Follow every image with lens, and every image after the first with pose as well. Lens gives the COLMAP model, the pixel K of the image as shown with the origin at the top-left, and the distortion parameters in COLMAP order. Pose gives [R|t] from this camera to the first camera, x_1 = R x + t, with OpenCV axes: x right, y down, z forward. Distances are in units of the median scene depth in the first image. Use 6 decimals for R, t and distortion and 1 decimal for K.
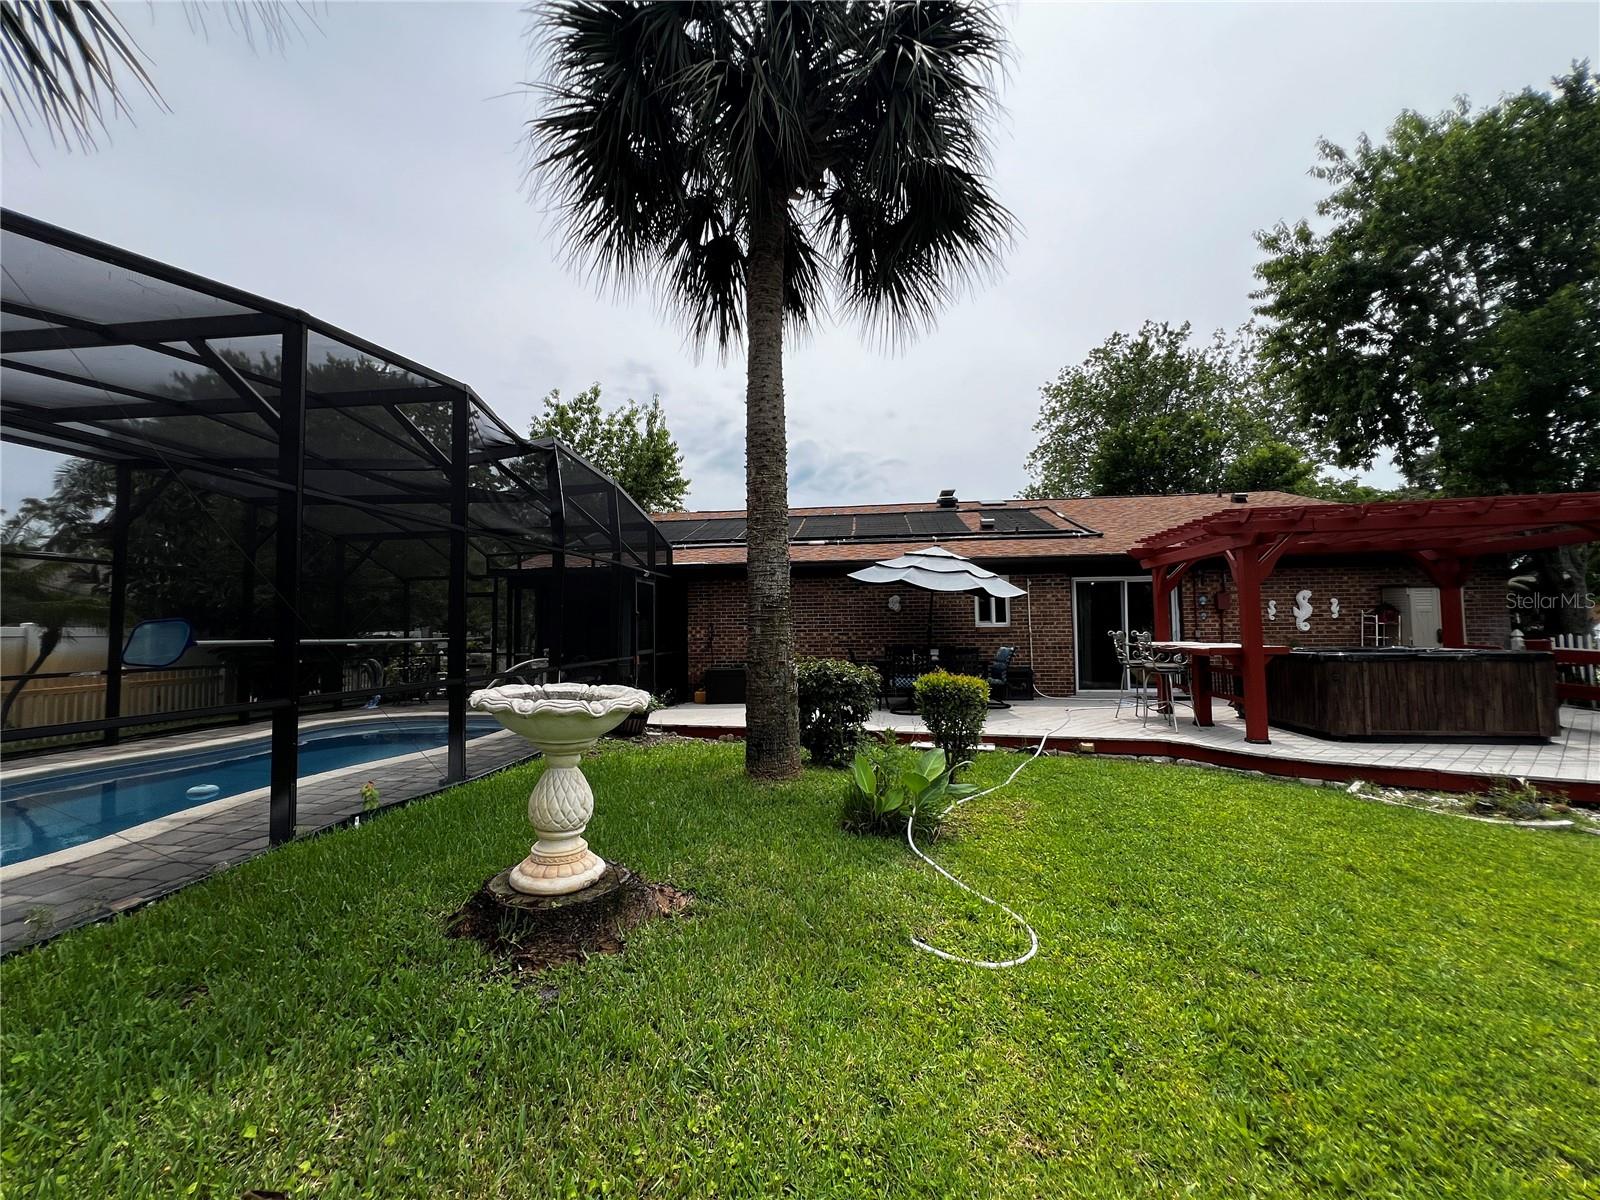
lens RADIAL K [[640.8, 0, 799.5], [0, 640.8, 584.9], [0, 0, 1]] dist [-0.003913, 0.001118]
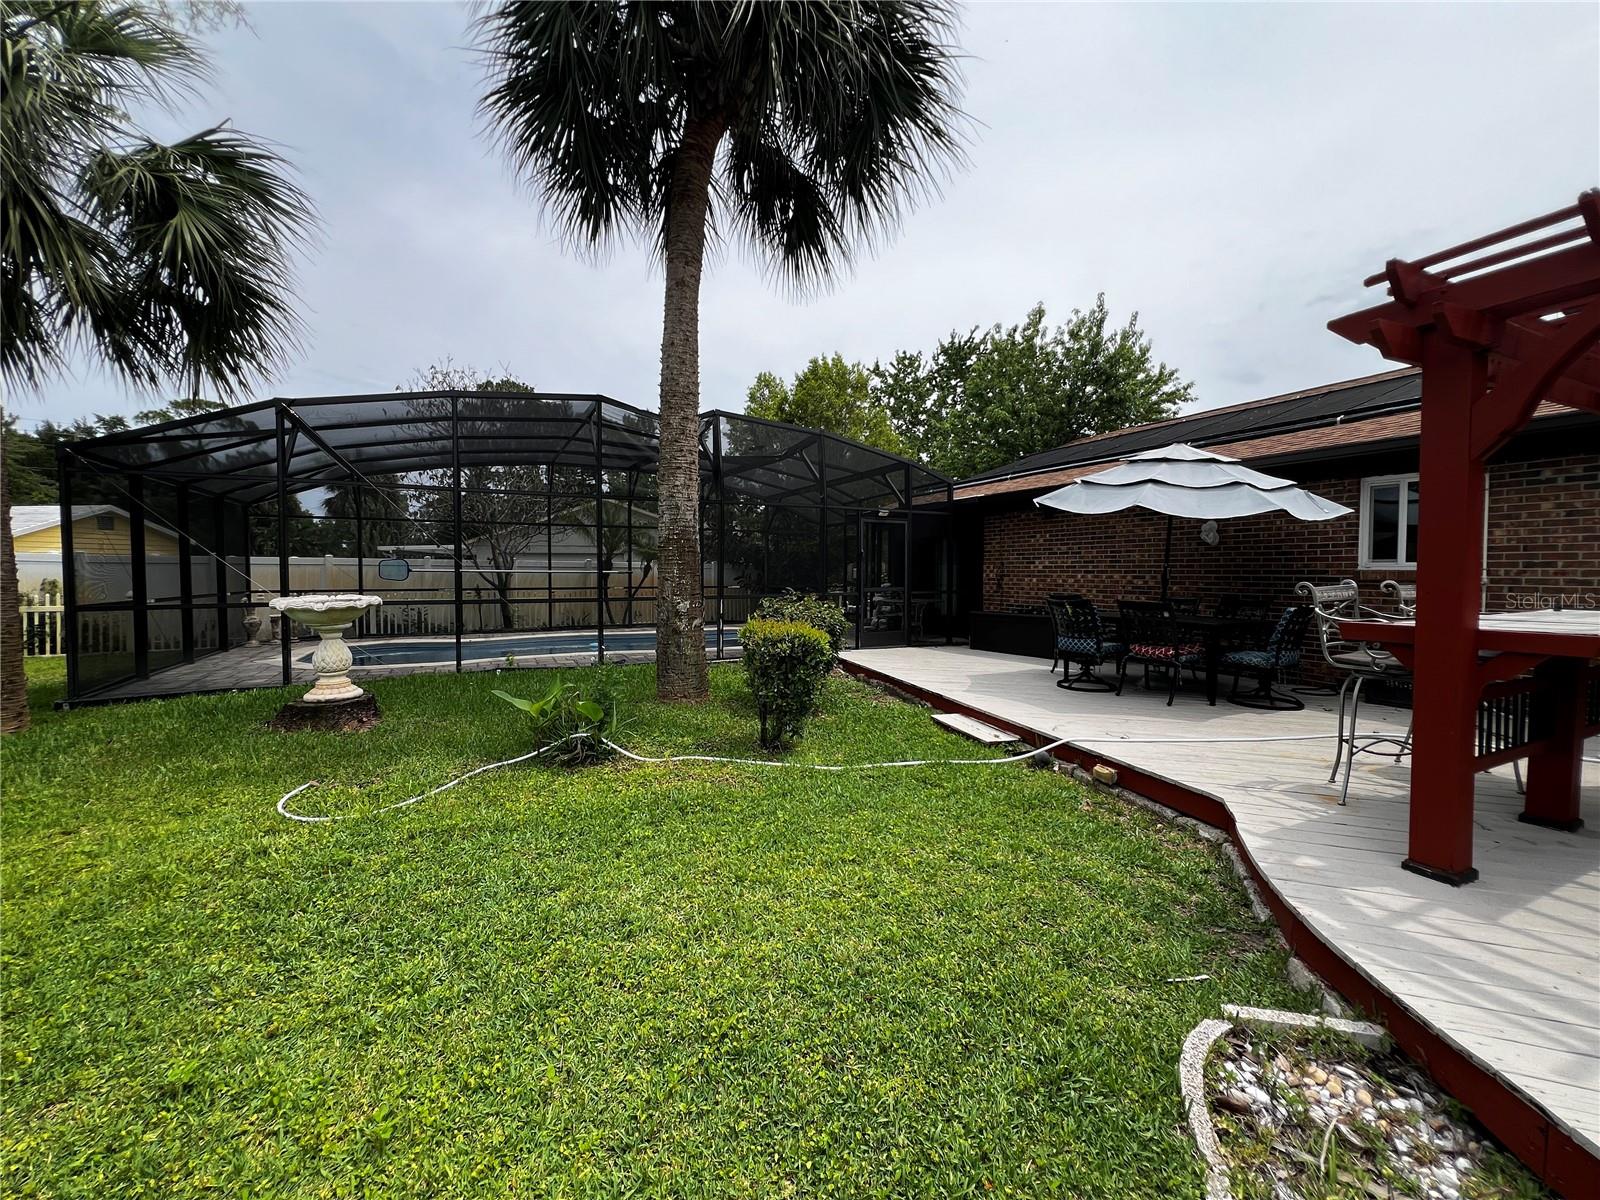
lens RADIAL K [[640.8, 0, 799.3], [0, 640.8, 596.8], [0, 0, 1]] dist [-0.003913, 0.001118]
pose [[0.552957, 0.047653, -0.831846, 0.502606], [0.048236, 0.994858, 0.089056, 0.015827], [0.831812, -0.089369, 0.547815, 0.293720]]
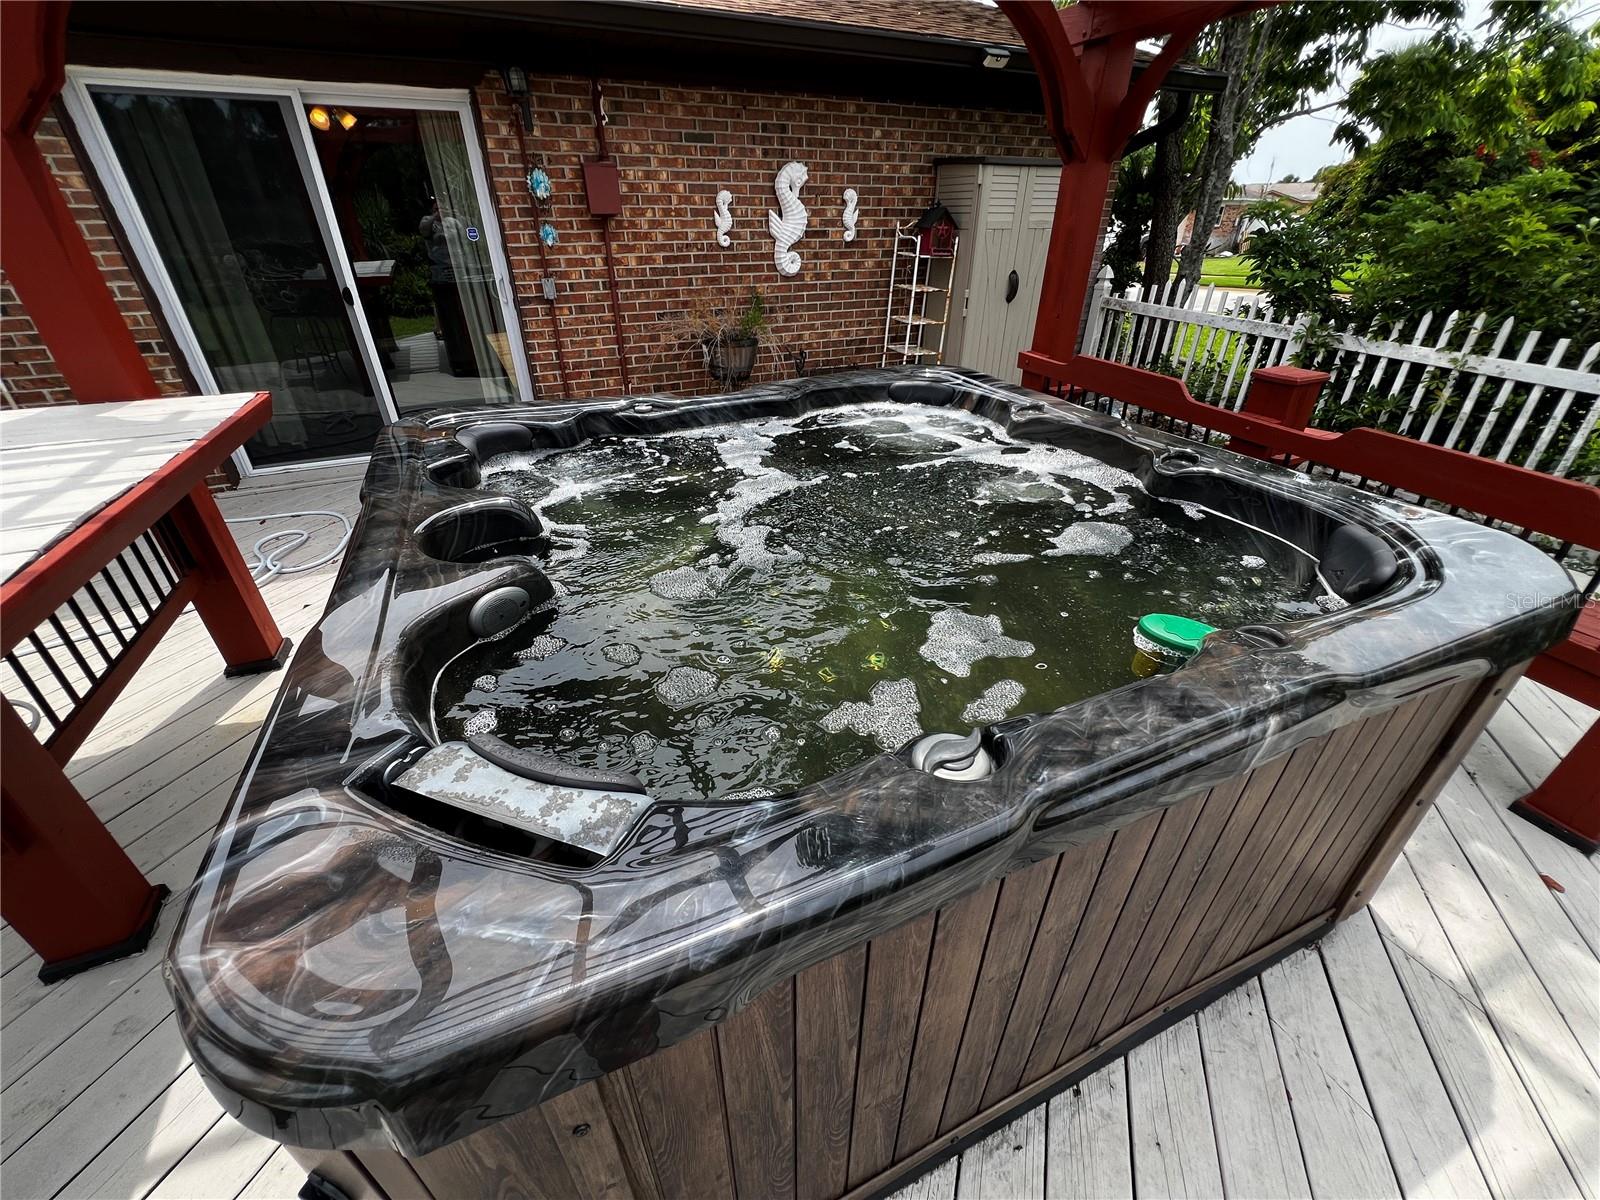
lens RADIAL K [[640.8, 0, 798.6], [0, 640.8, 592.4], [0, 0, 1]] dist [-0.003913, 0.001118]
pose [[0.853501, -0.254690, 0.454609, 0.539733], [-0.043796, 0.834268, 0.549617, 0.012368], [-0.519248, -0.489008, 0.700894, 0.581959]]
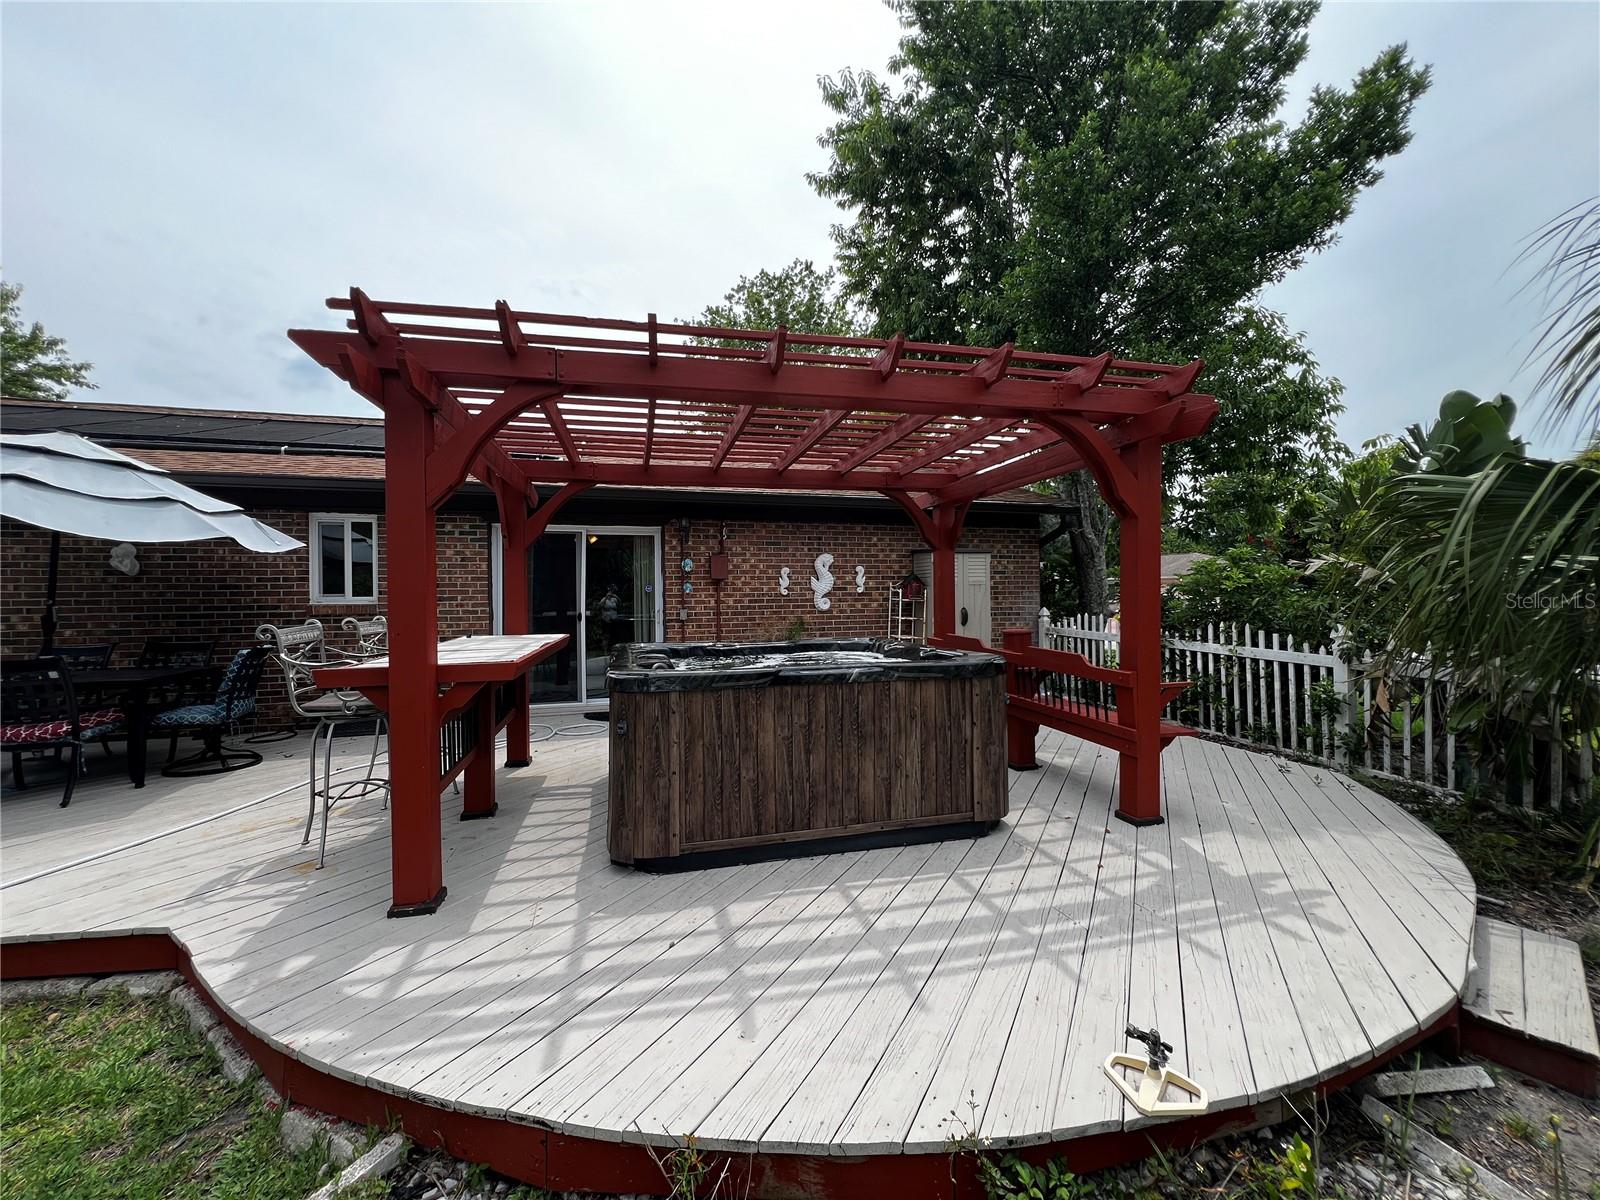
lens RADIAL K [[640.8, 0, 797.6], [0, 640.8, 590.4], [0, 0, 1]] dist [-0.003913, 0.001118]
pose [[0.921601, 0.006176, 0.388090, 0.479092], [-0.027161, 0.998448, 0.048612, 0.015005], [-0.387188, -0.055342, 0.920338, 0.339597]]
